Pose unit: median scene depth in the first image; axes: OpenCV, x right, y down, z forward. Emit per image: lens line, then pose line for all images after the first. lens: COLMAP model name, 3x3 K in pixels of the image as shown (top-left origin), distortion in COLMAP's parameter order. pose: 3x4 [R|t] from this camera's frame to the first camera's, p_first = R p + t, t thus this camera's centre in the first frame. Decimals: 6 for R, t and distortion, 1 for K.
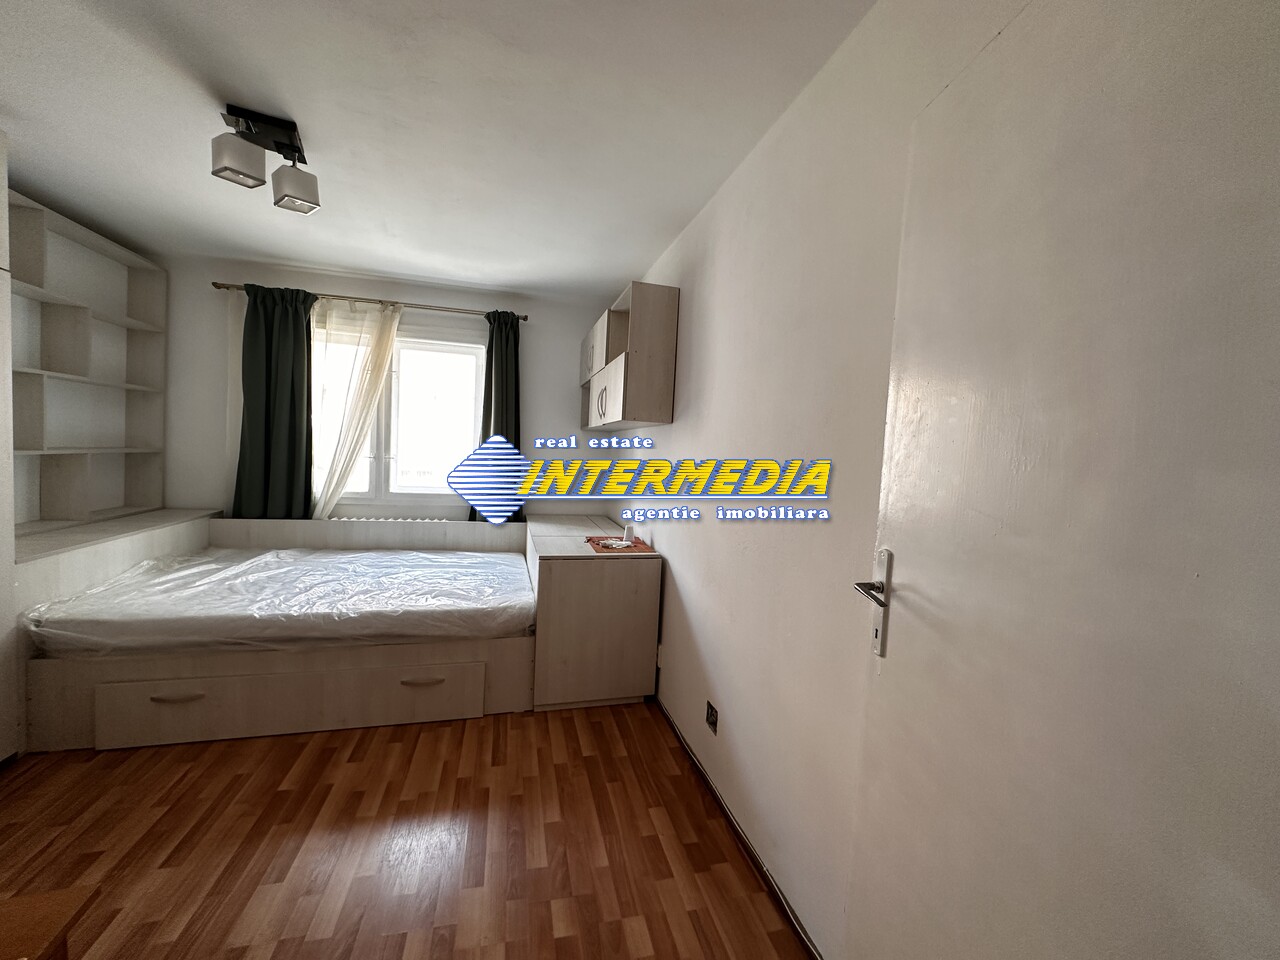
lens RADIAL K [[511.9, 0, 643.2], [0, 511.9, 479.7], [0, 0, 1]] dist [-0.000718, -0.000084]
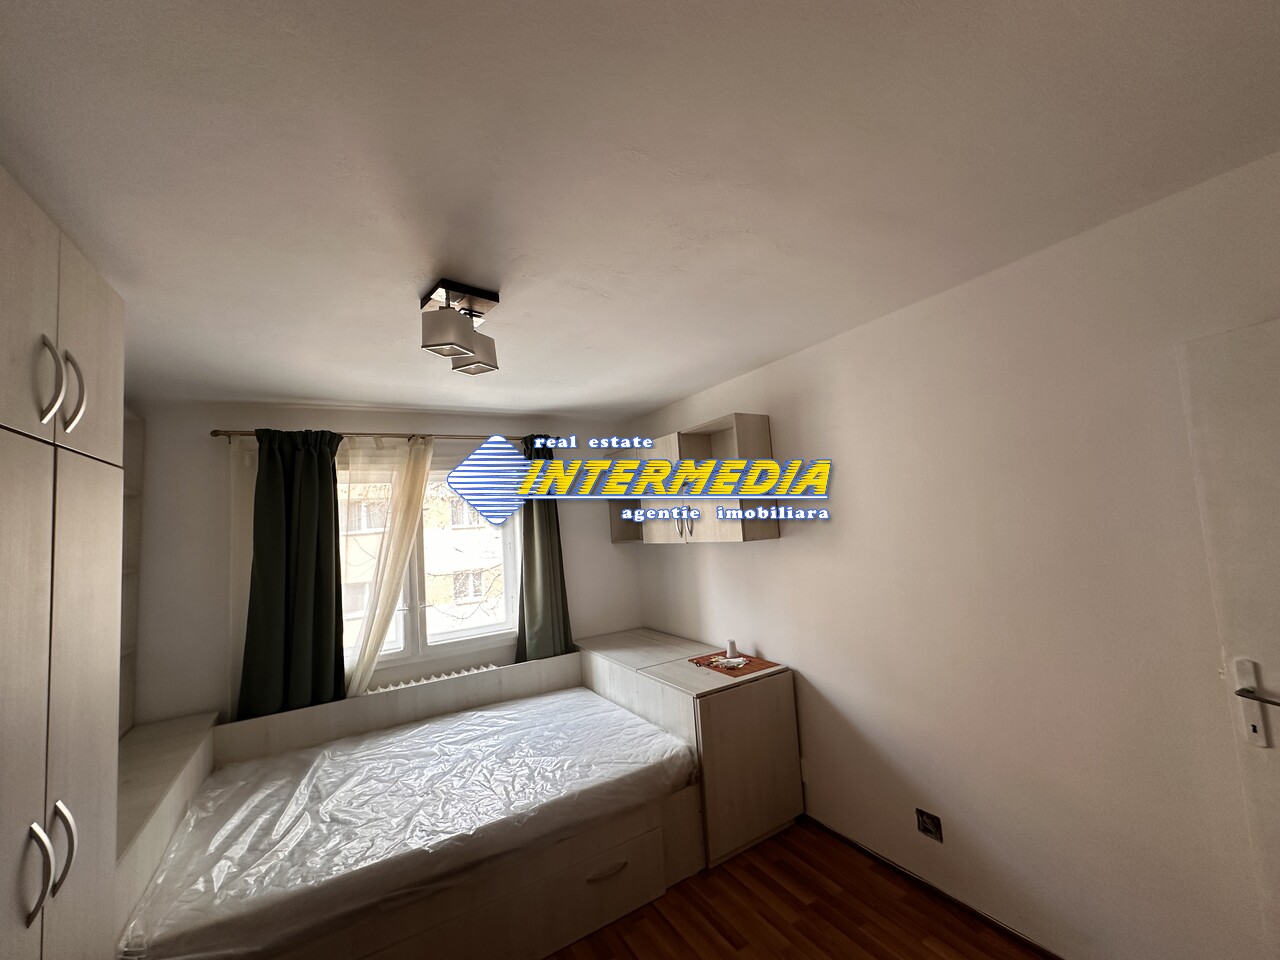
lens RADIAL K [[511.9, 0, 643.2], [0, 511.9, 477.6], [0, 0, 1]] dist [-0.000718, -0.000084]
pose [[0.954929, -0.091478, 0.282386, -0.523275], [0.131353, 0.983342, -0.125639, -0.142349], [-0.266189, 0.157069, 0.951038, 0.041888]]
